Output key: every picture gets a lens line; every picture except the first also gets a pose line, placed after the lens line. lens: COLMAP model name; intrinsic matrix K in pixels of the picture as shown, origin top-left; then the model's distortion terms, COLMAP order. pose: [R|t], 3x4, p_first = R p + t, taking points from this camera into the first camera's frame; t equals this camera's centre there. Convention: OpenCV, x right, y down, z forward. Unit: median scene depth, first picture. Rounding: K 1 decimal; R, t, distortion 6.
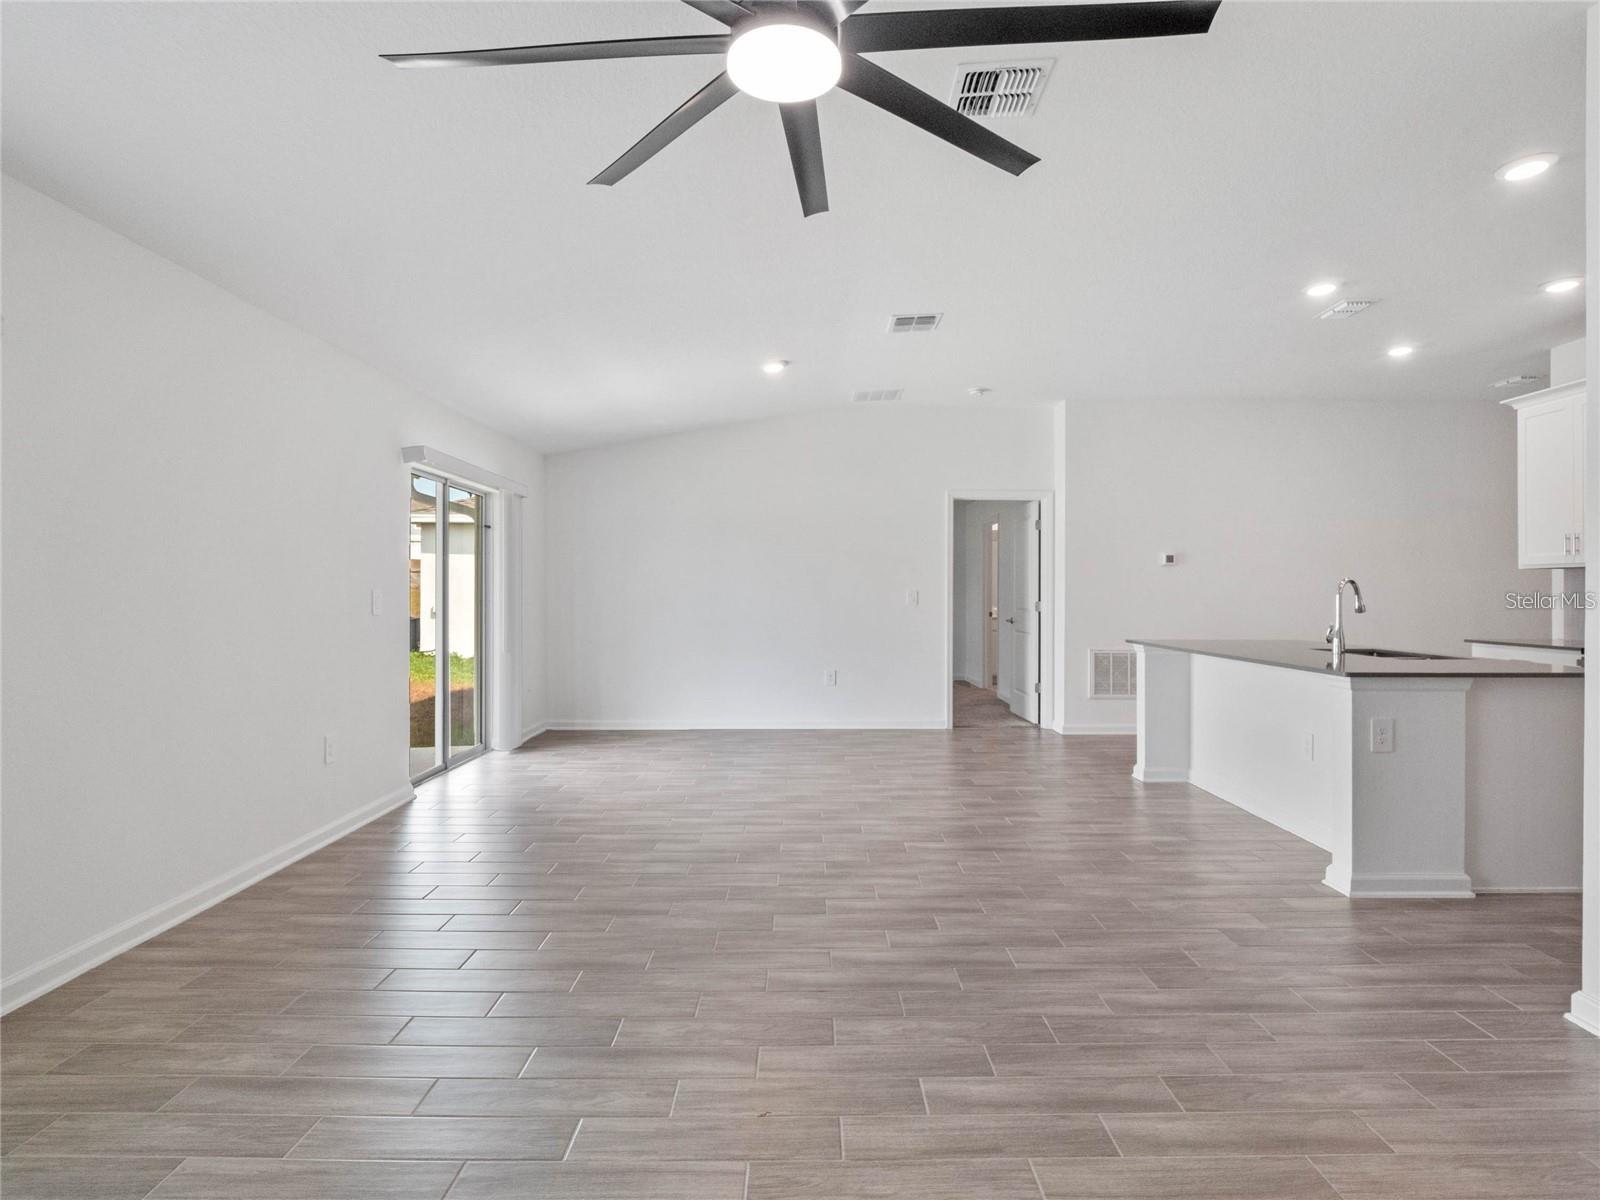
lens RADIAL K [[811.2, 0, 804.7], [0, 811.2, 593.1], [0, 0, 1]] dist [-0.009225, -0.000487]
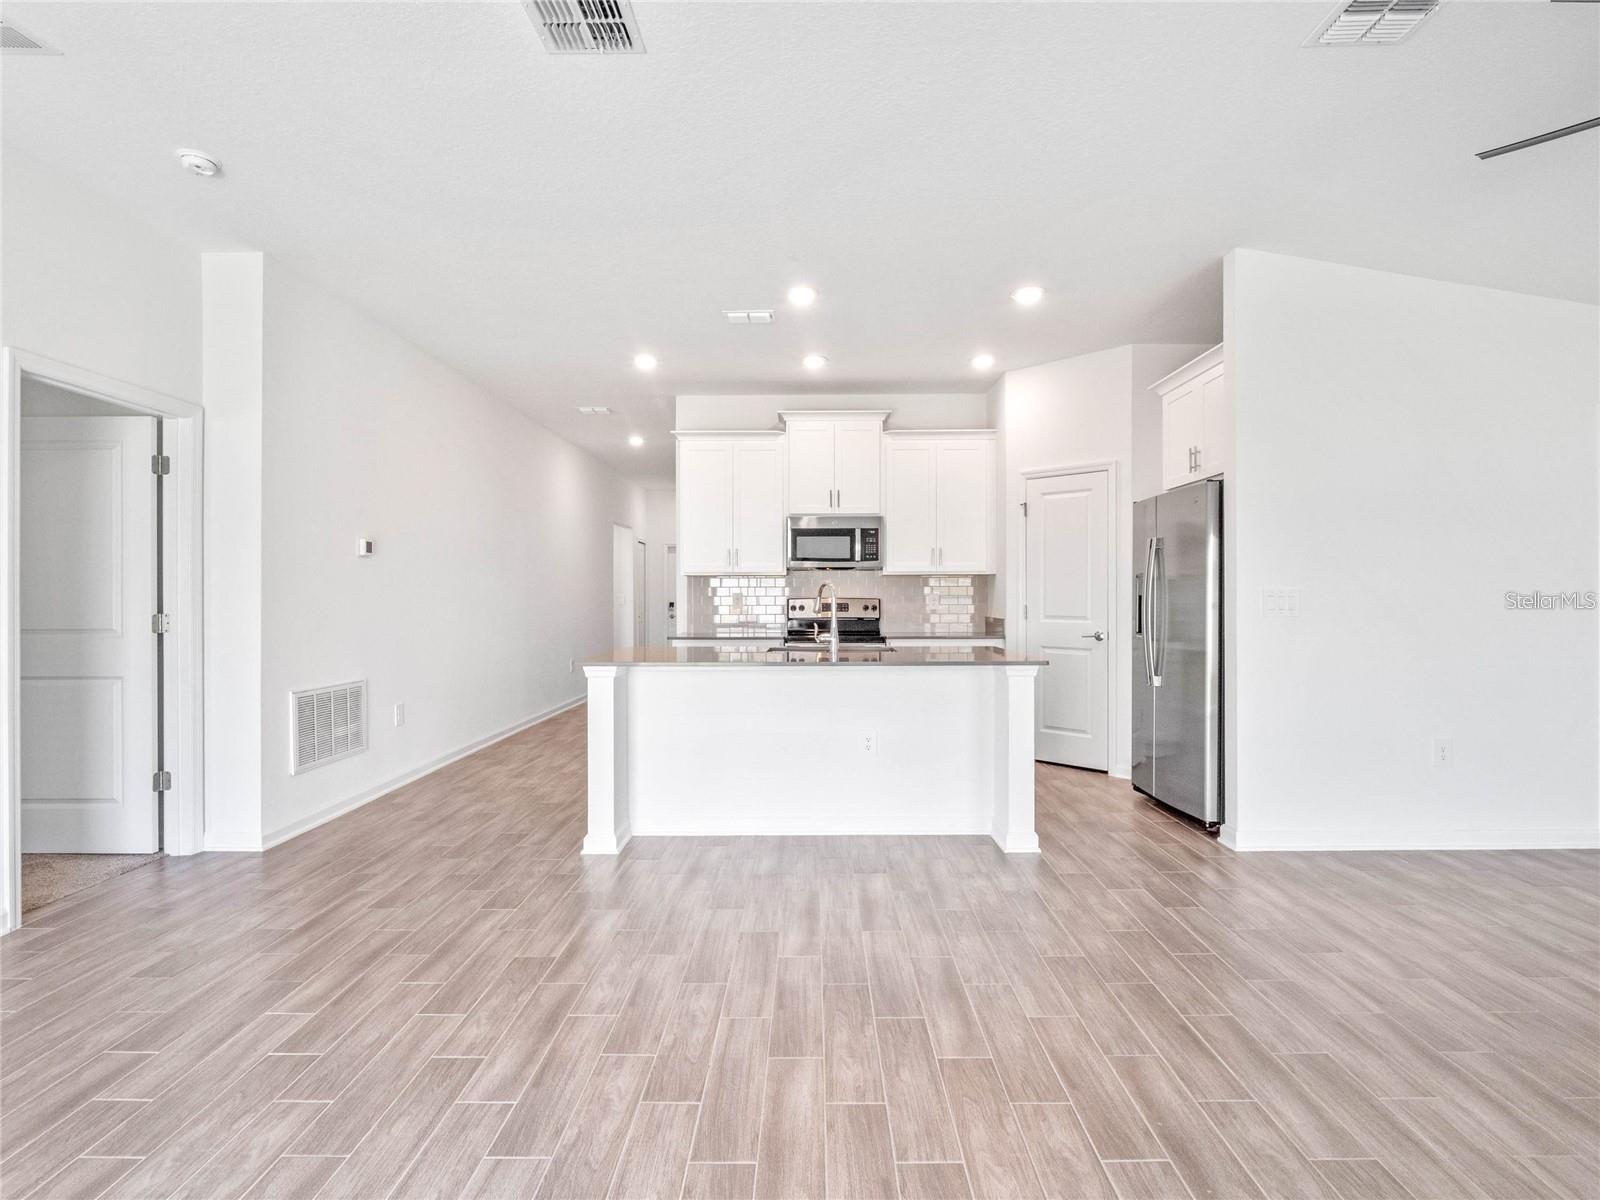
lens RADIAL K [[811.2, 0, 809.8], [0, 811.2, 598.0], [0, 0, 1]] dist [-0.009225, -0.000487]
pose [[0.000054, -0.006969, 0.999976, -0.473046], [0.004488, 0.999966, 0.006969, -0.003535], [-0.999990, 0.004487, 0.000085, 1.236939]]
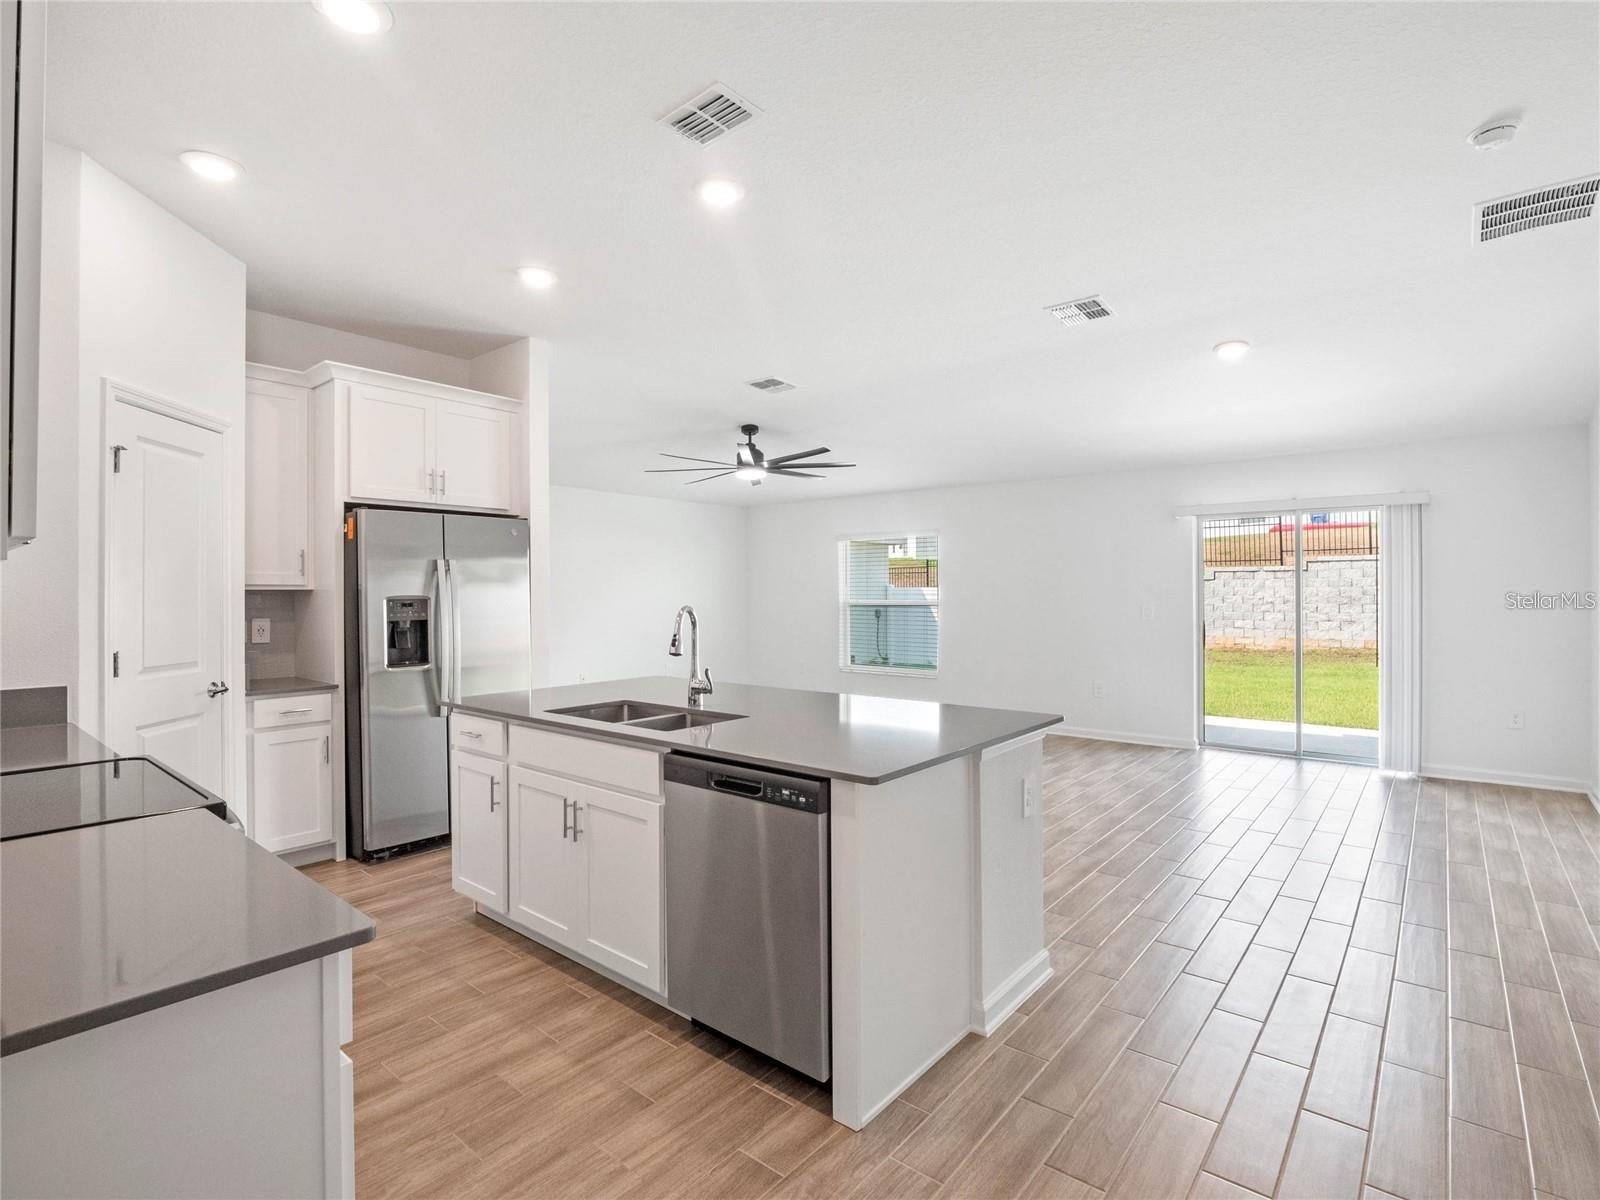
lens RADIAL K [[778.9, 0, 810.1], [0, 778.9, 600.4], [0, 0, 1]] dist [-0.005003, -0.002989]
pose [[-0.632239, 0.003912, -0.774763, 1.407702], [0.000437, 0.999989, 0.004692, -0.031799], [0.774773, 0.002628, -0.632234, 1.862708]]
